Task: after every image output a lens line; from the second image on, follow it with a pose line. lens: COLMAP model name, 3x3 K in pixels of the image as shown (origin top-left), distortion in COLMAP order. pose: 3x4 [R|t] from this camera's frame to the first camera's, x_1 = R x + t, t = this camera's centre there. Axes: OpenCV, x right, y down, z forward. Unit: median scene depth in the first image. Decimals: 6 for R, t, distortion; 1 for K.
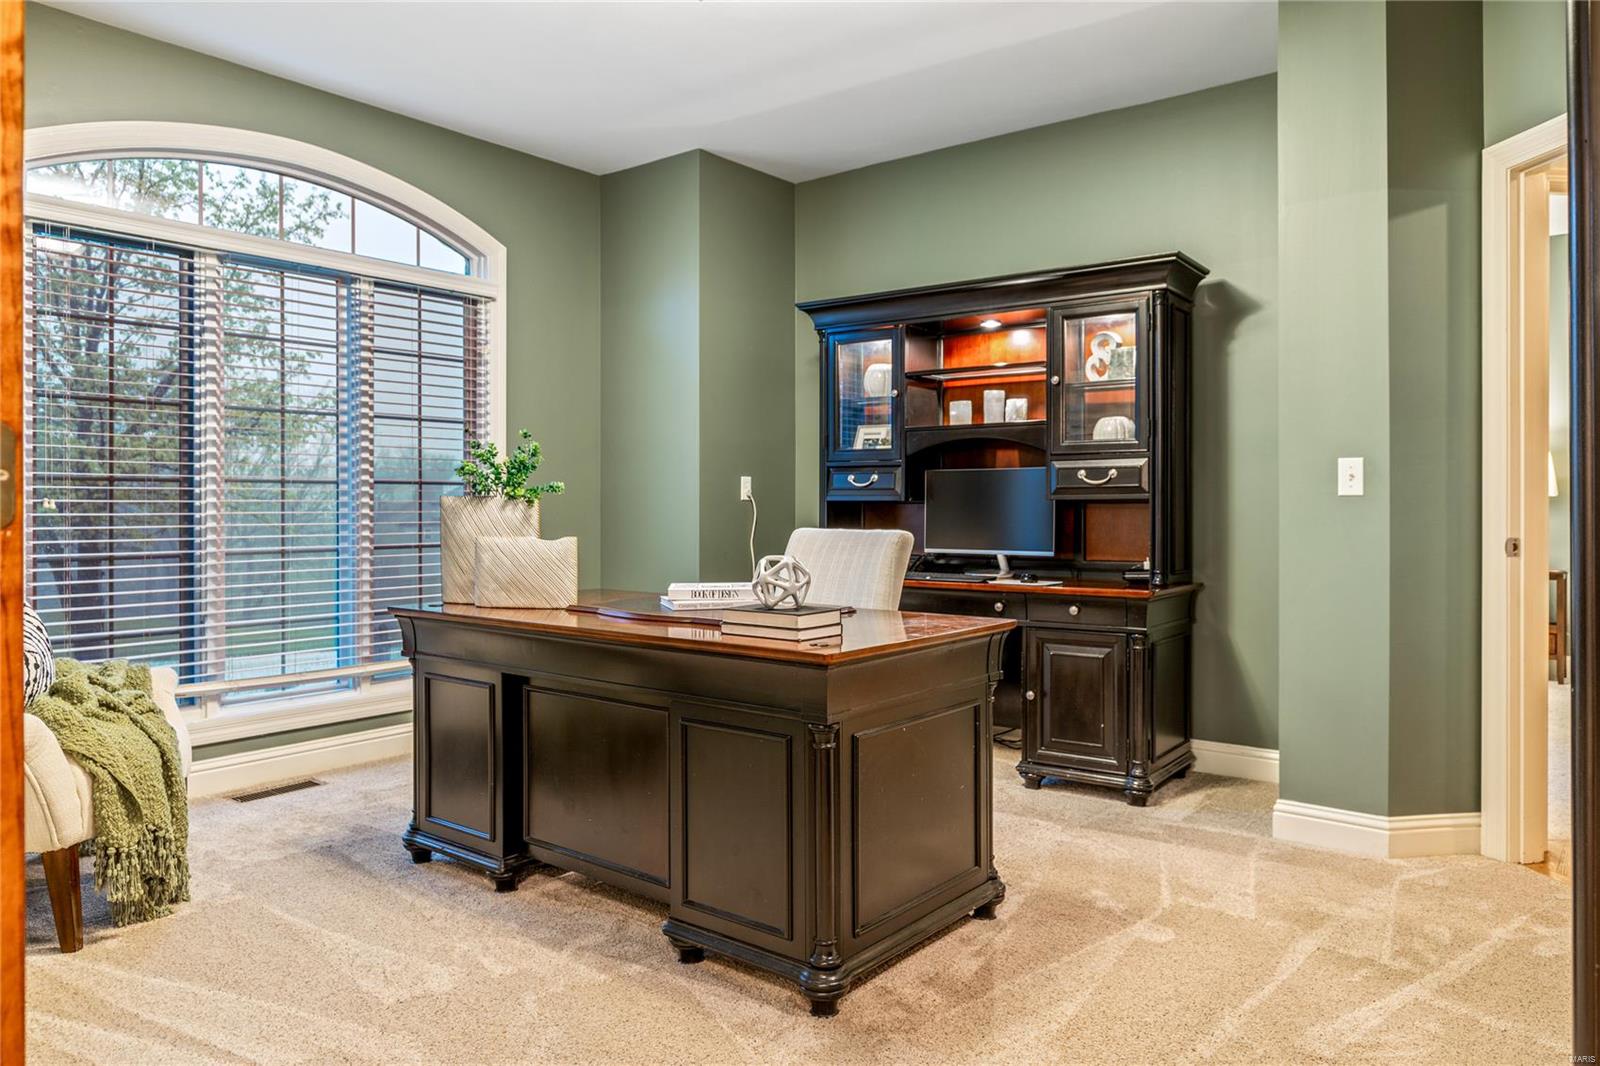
lens RADIAL K [[1075.3, 0, 806.5], [0, 1075.3, 530.7], [0, 0, 1]] dist [-0.000515, -0.003516]
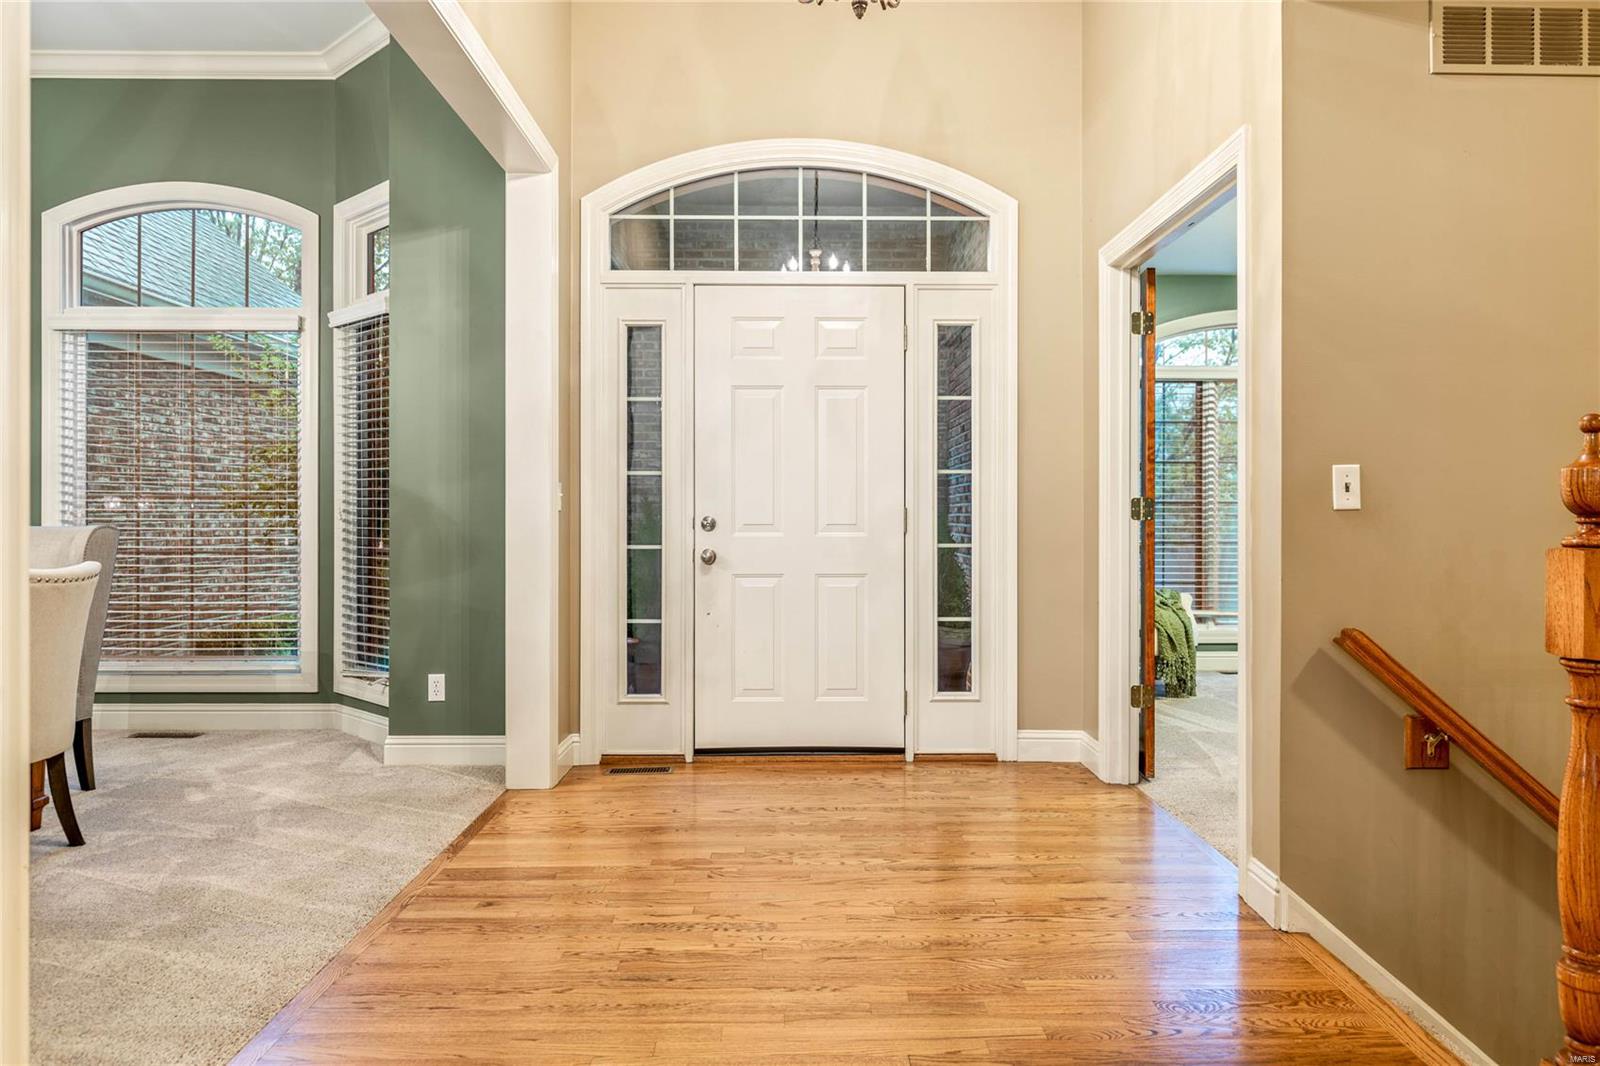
lens RADIAL K [[1075.3, 0, 806.5], [0, 1075.3, 530.7], [0, 0, 1]] dist [-0.000515, -0.003516]
pose [[0.632078, -0.003233, -0.774898, 0.459011], [-0.006839, 0.999929, -0.009750, 0.025414], [0.774875, 0.011462, 0.632011, -0.740042]]
